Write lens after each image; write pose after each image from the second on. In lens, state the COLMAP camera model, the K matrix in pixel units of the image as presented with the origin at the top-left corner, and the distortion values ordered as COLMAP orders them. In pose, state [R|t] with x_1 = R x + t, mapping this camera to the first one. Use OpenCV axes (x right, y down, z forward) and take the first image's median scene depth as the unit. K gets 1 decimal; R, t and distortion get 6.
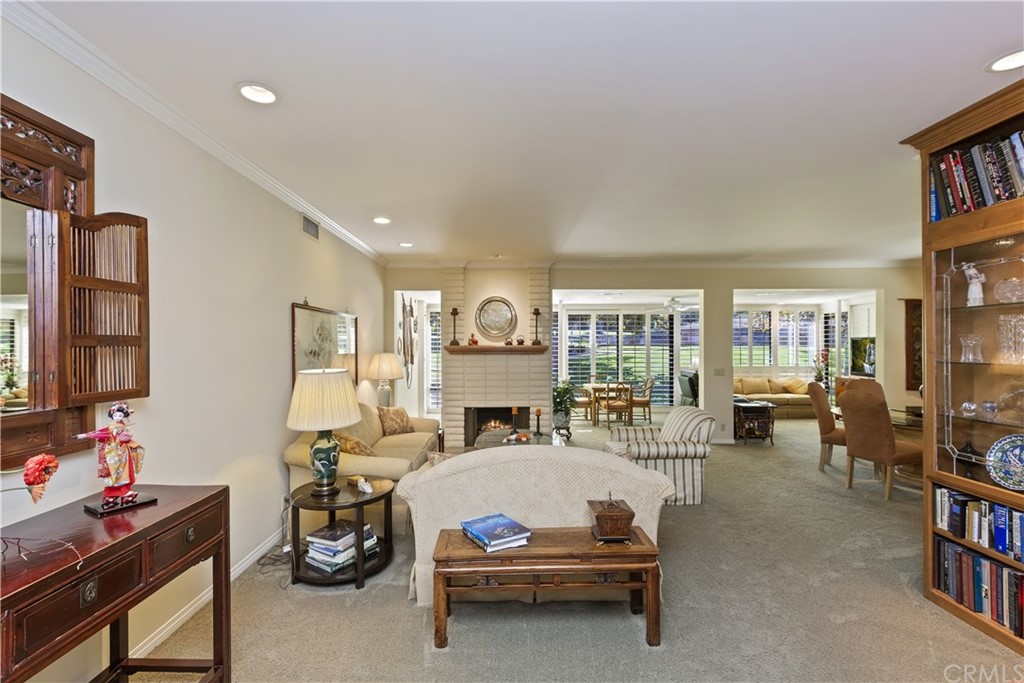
lens RADIAL K [[442.1, 0, 512.0], [0, 442.1, 341.5], [0, 0, 1]] dist [0.000256, -0.000137]
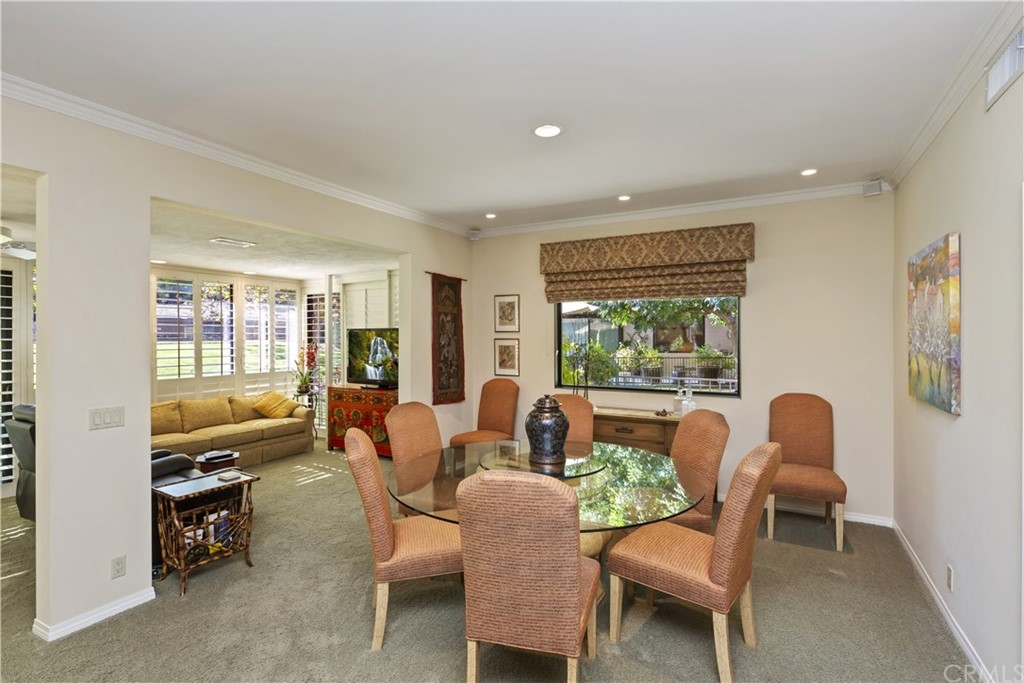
lens RADIAL K [[491.3, 0, 510.5], [0, 491.3, 336.9], [0, 0, 1]] dist [0.001742, 0.000350]
pose [[0.488452, -0.000534, 0.872591, 0.194710], [-0.003241, 0.999992, 0.002426, 0.001416], [-0.872585, -0.004014, 0.488446, 0.360171]]
